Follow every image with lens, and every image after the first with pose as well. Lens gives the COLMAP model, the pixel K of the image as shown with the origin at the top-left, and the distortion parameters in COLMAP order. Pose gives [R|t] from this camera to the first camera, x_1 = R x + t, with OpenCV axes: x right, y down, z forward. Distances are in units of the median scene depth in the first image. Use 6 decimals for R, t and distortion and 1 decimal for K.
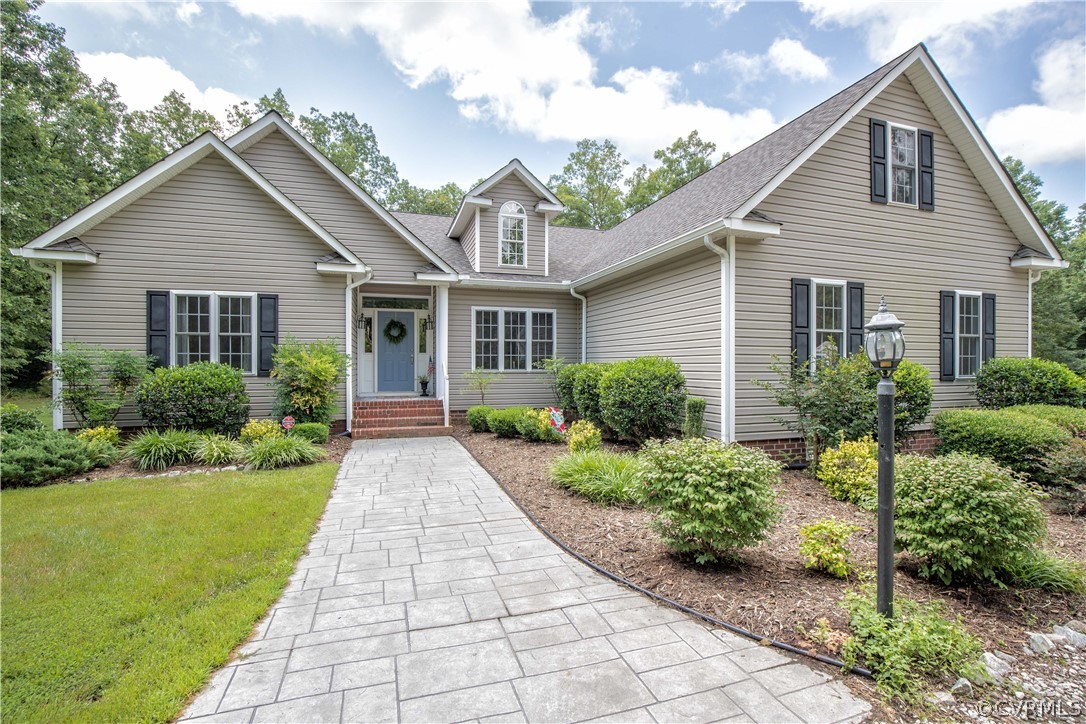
lens RADIAL K [[505.4, 0, 550.1], [0, 505.4, 362.9], [0, 0, 1]] dist [-0.038576, 0.004738]
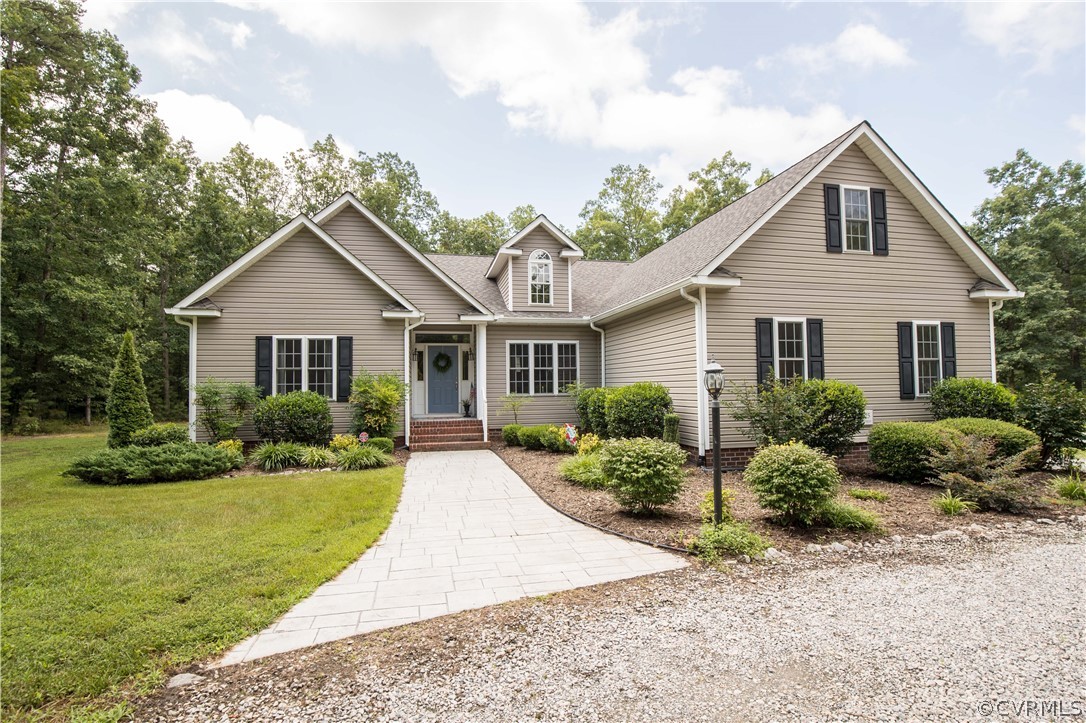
lens RADIAL K [[505.4, 0, 542.0], [0, 505.4, 363.9], [0, 0, 1]] dist [-0.038576, 0.004738]
pose [[0.995472, -0.017514, -0.093432, 0.055916], [0.013491, 0.998961, -0.043520, -0.006447], [0.094097, 0.042062, 0.994674, -0.240313]]
